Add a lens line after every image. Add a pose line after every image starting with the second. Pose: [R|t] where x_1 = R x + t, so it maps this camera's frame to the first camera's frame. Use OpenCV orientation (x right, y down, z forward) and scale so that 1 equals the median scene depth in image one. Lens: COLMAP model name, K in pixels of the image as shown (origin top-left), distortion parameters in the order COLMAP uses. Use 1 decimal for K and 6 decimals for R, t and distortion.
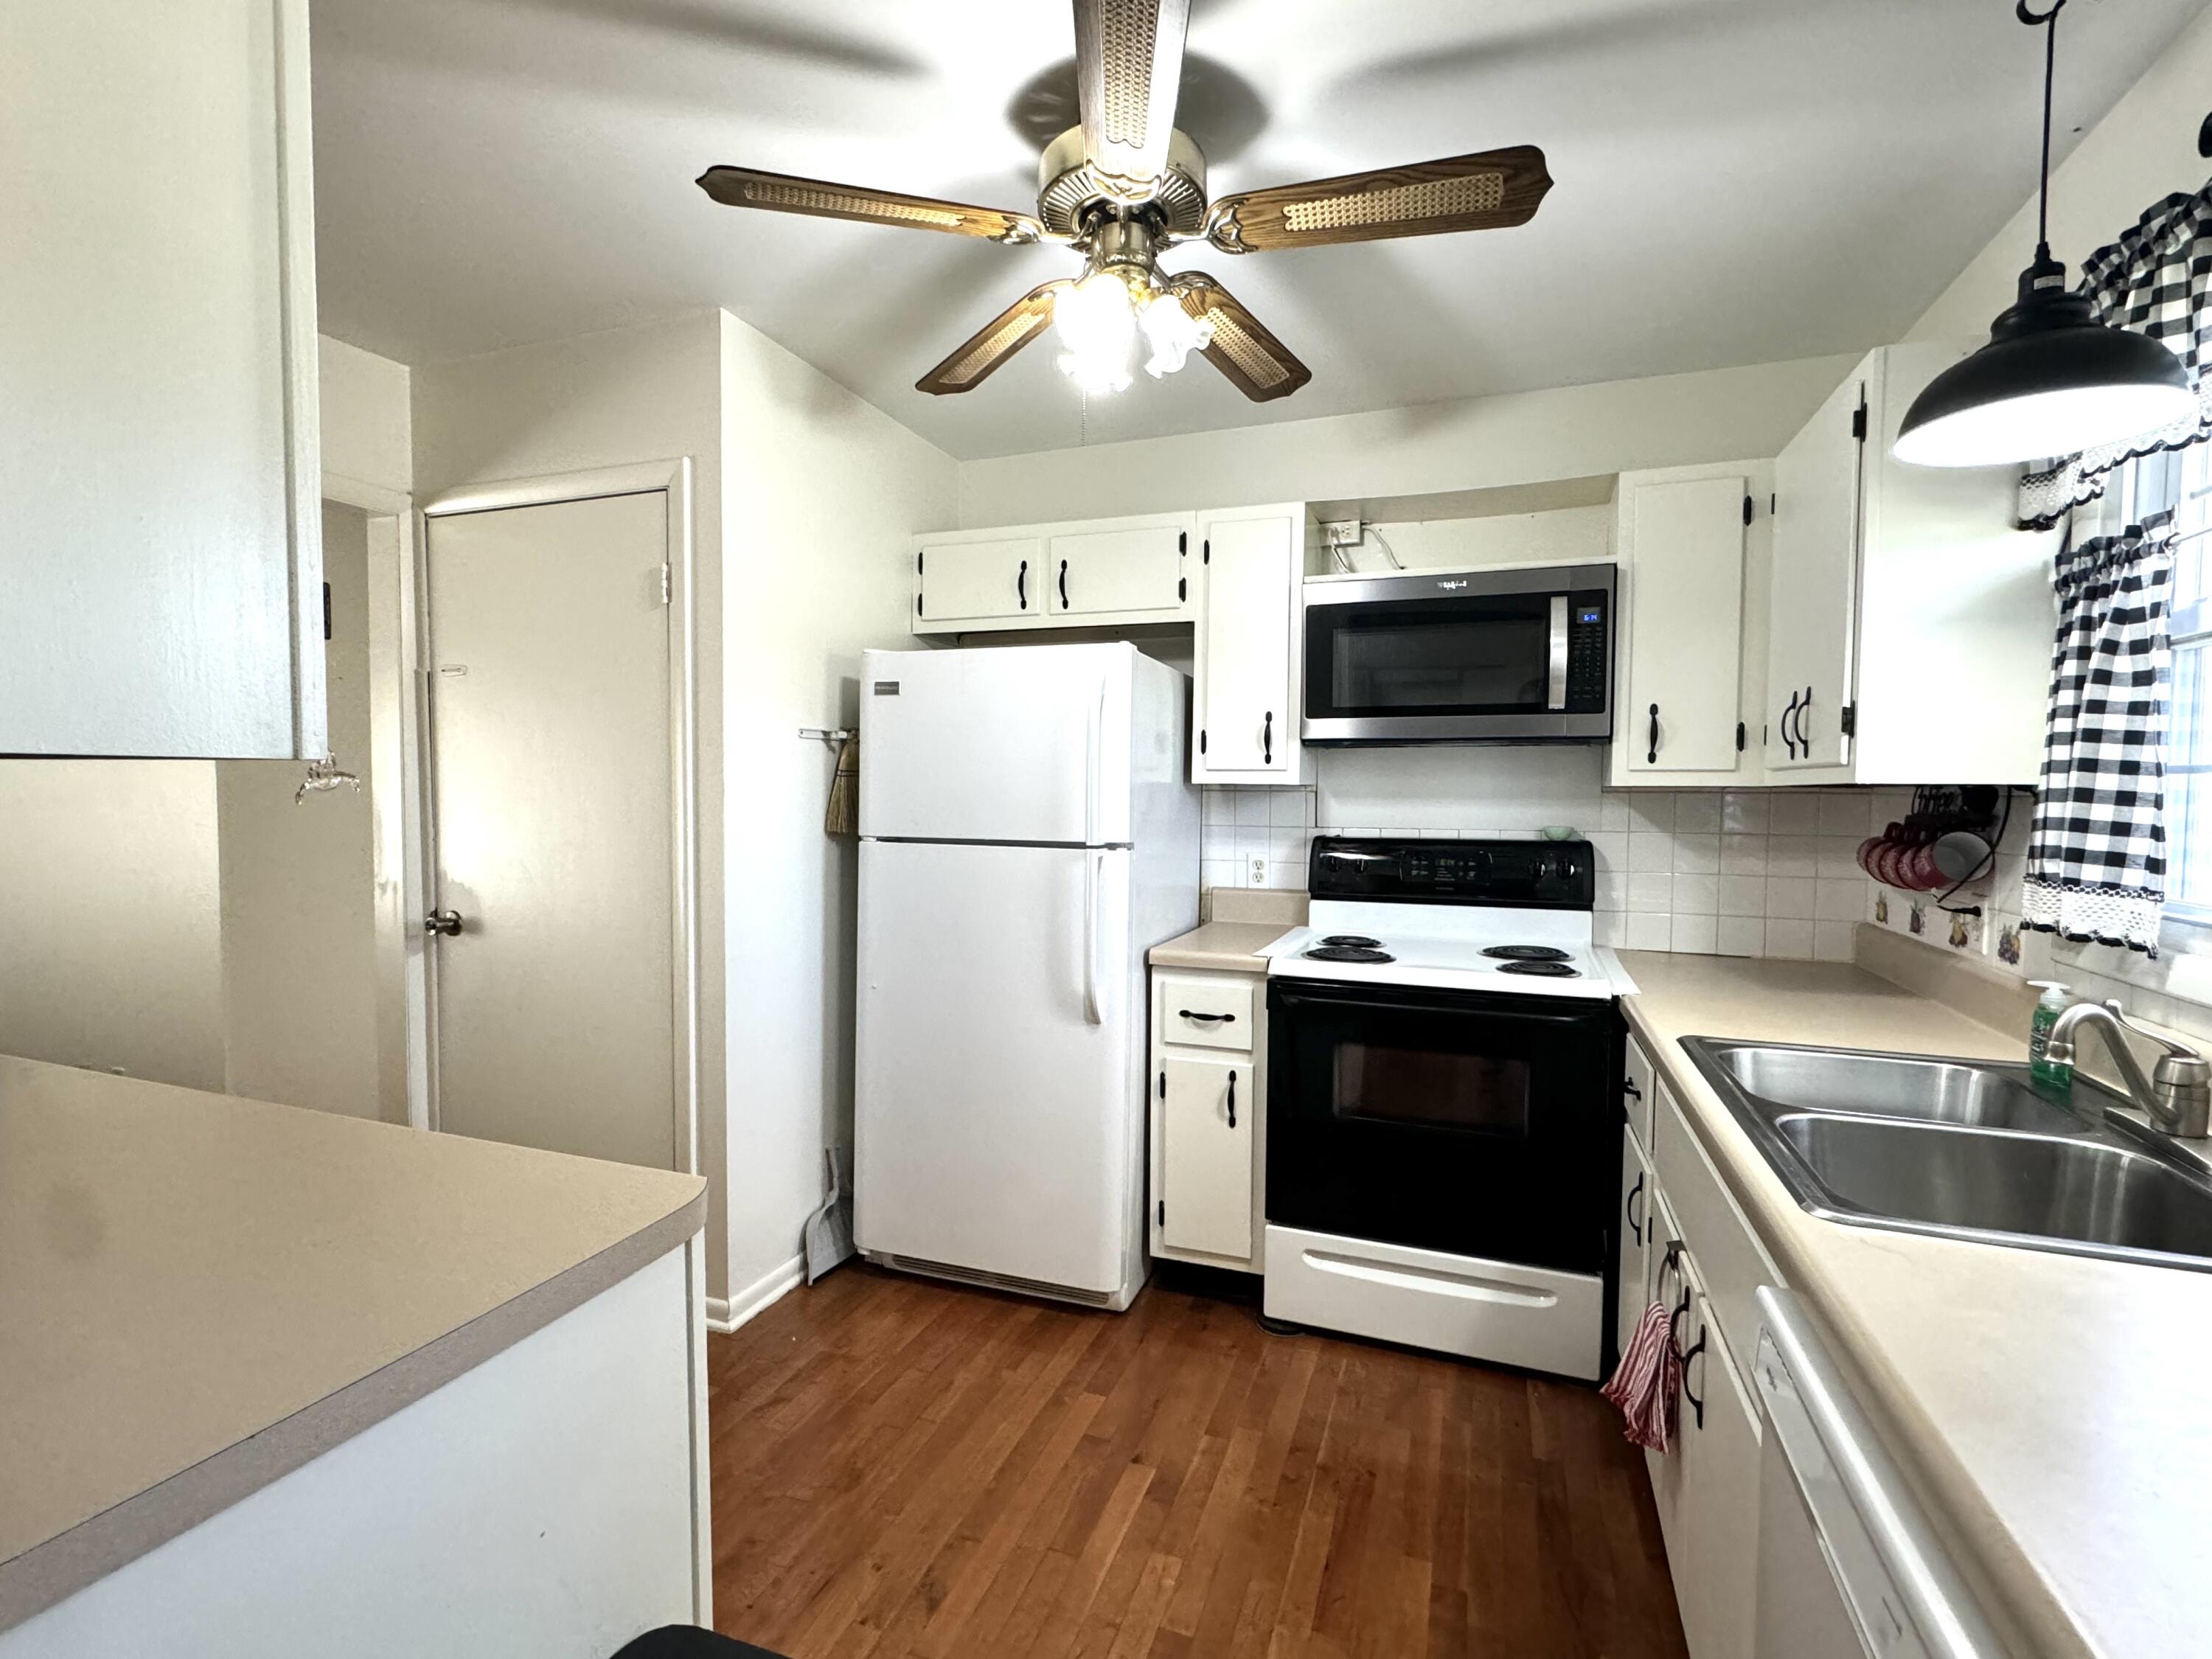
lens RADIAL K [[1043.3, 0, 1106.0], [0, 1043.3, 829.5], [0, 0, 1]] dist [-0.002159, -0.000033]
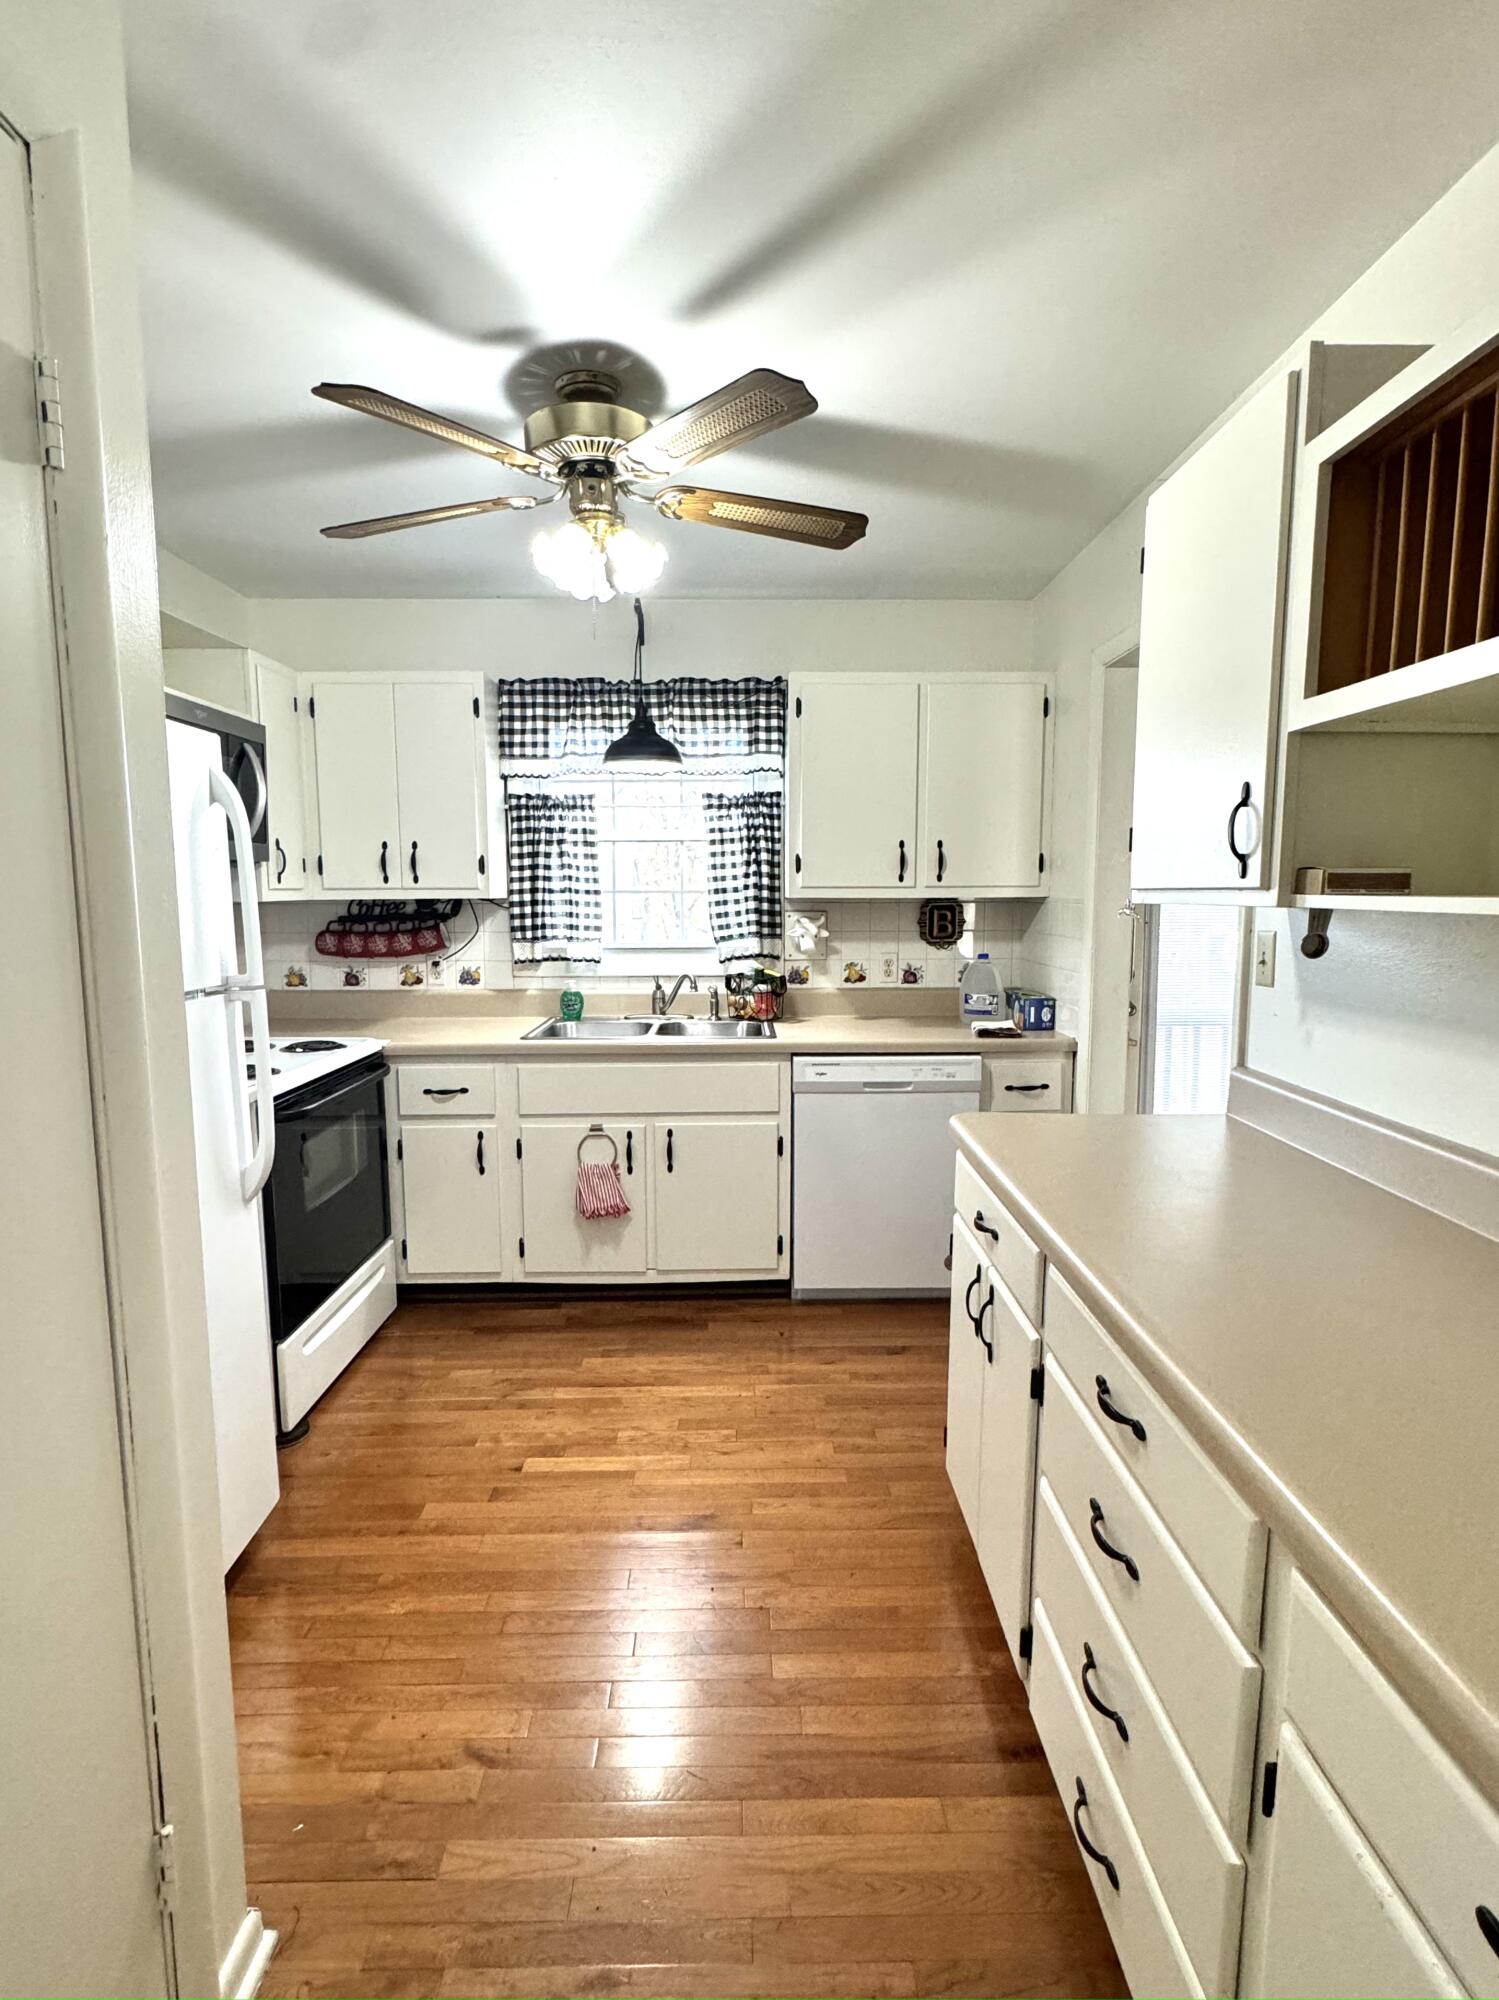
lens RADIAL K [[943.3, 0, 749.5], [0, 943.3, 1000.0], [0, 0, 1]] dist [-0.002159, -0.000033]
pose [[-0.357118, -0.114365, 0.927031, -0.971489], [0.037064, 0.989959, 0.136407, -0.069890], [-0.933324, 0.083072, -0.349294, 1.035871]]
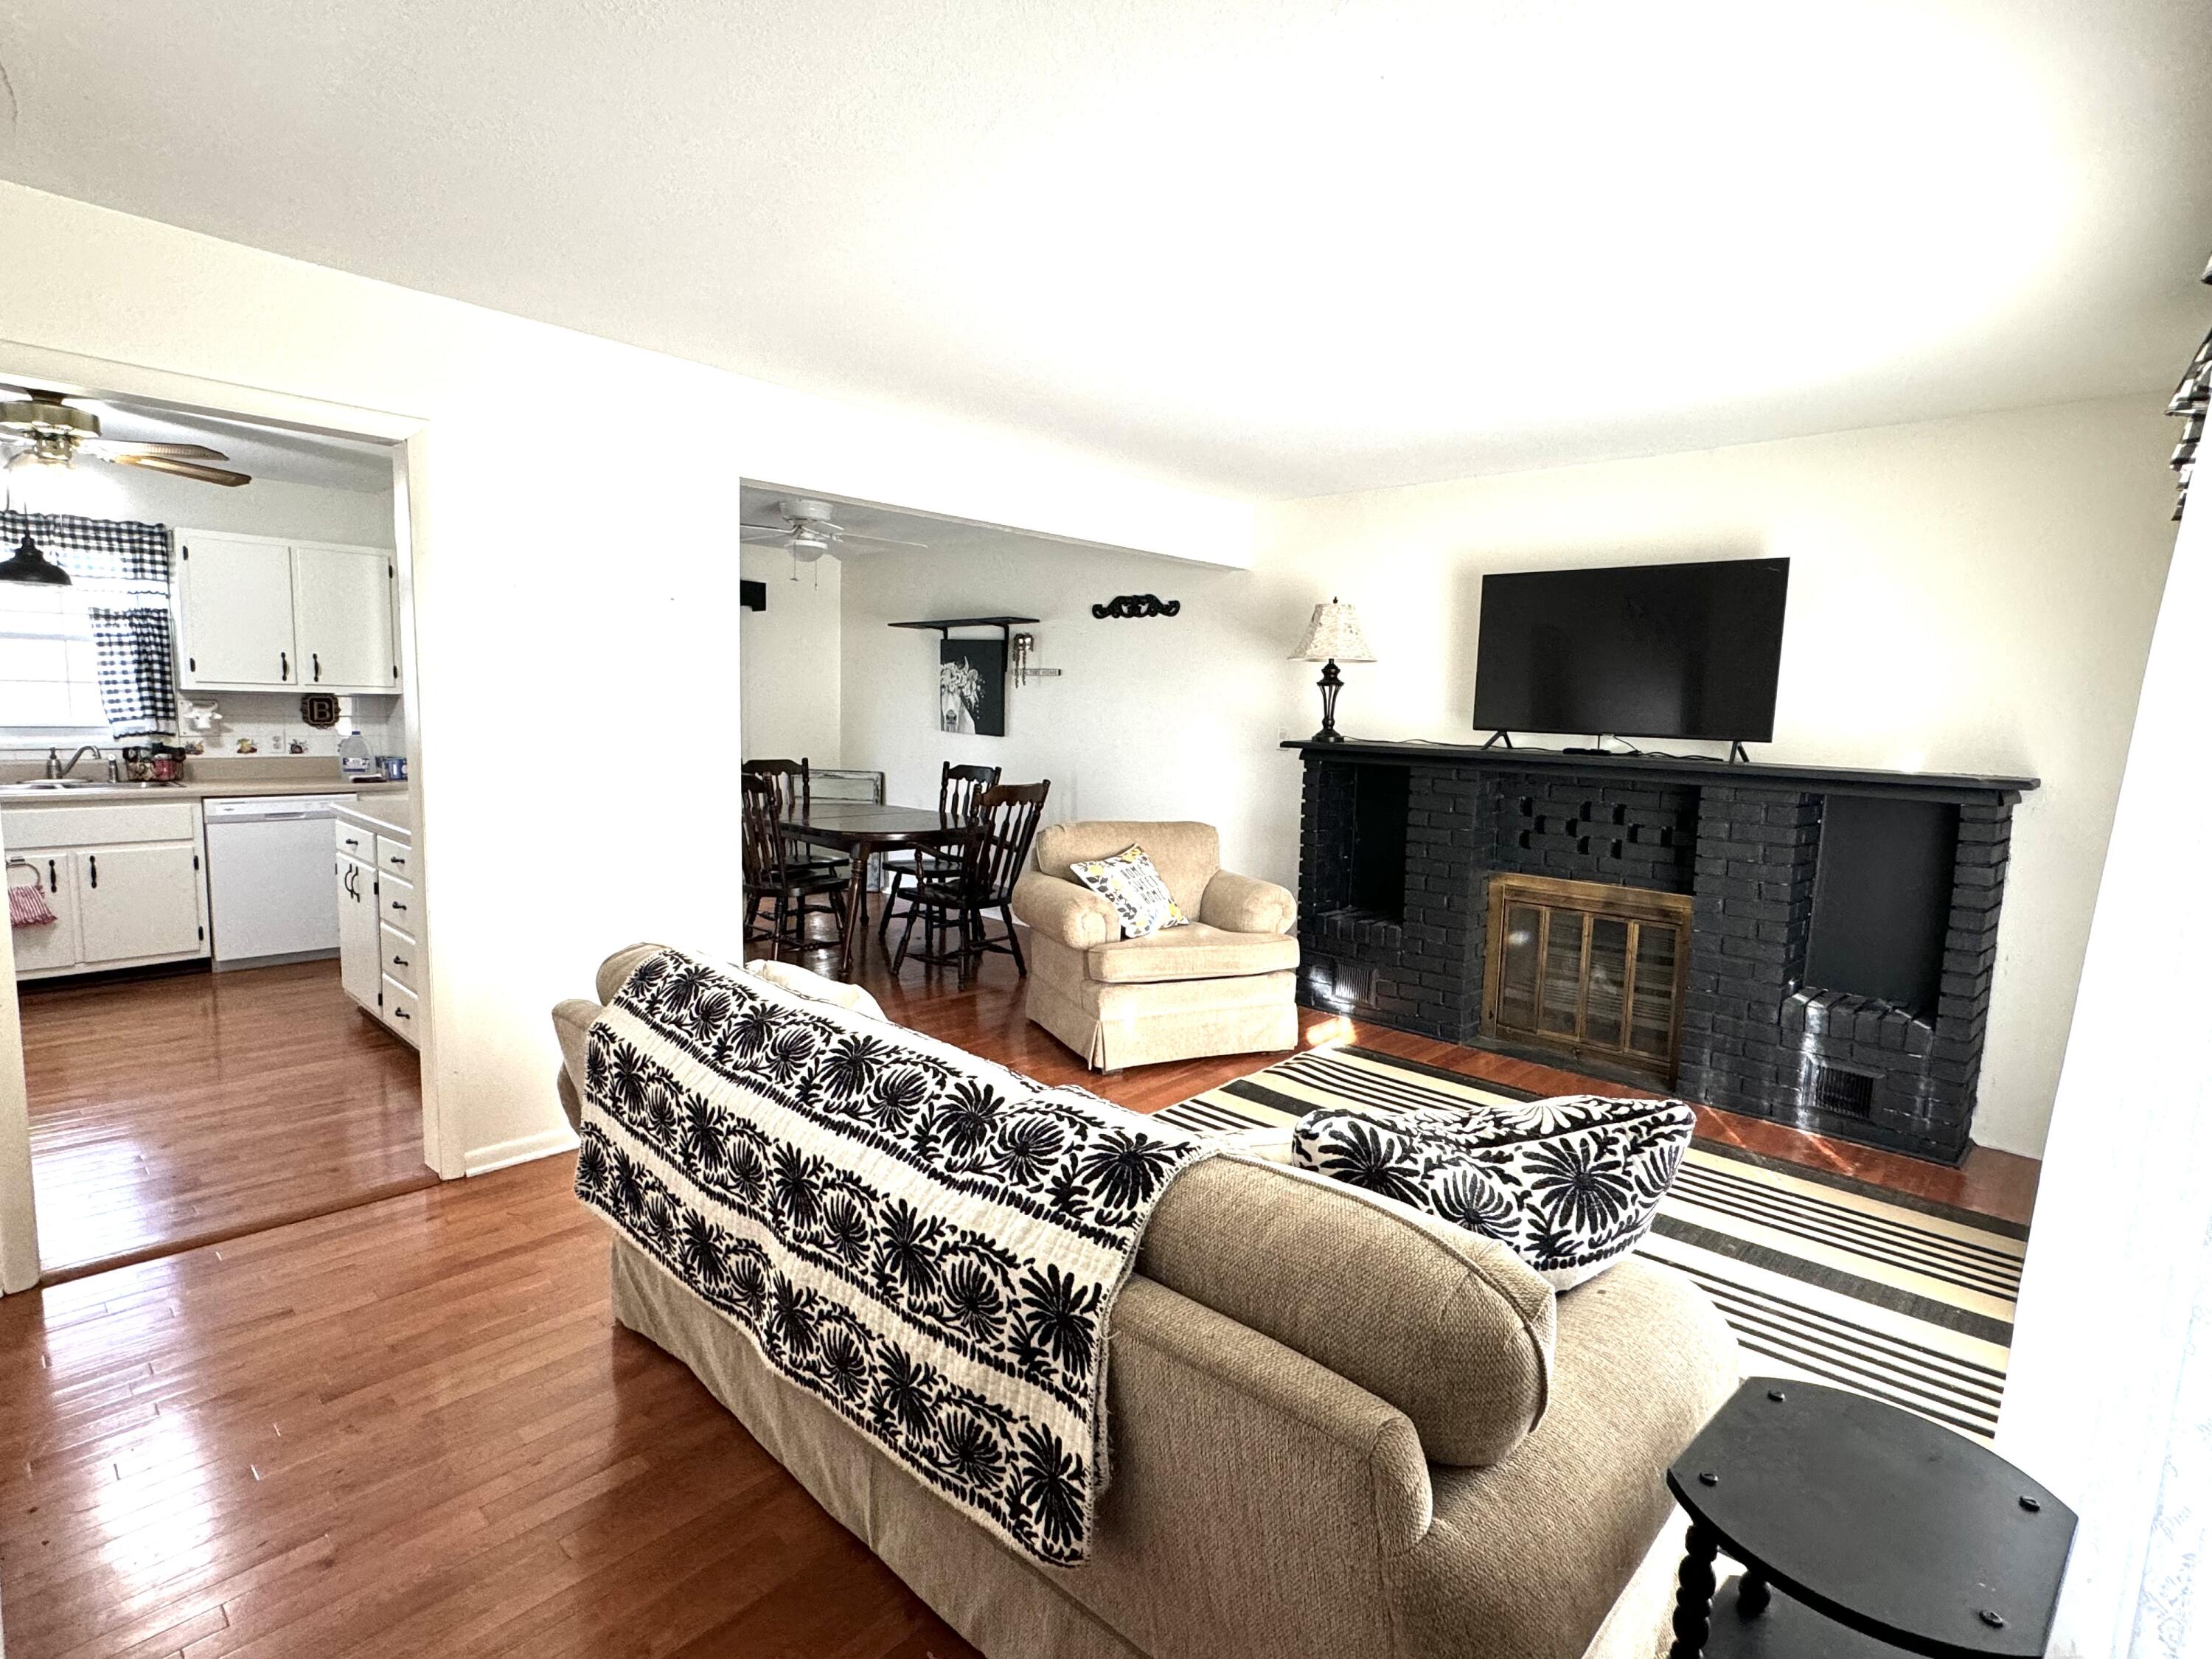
lens RADIAL K [[1094.9, 0, 1106.0], [0, 1094.9, 829.5], [0, 0, 1]] dist [-0.000830, -0.000923]
pose [[-0.923778, -0.075955, 0.375321, -2.476126], [-0.019713, 0.988264, 0.151480, -0.127089], [-0.382422, 0.132535, -0.914433, 1.965815]]
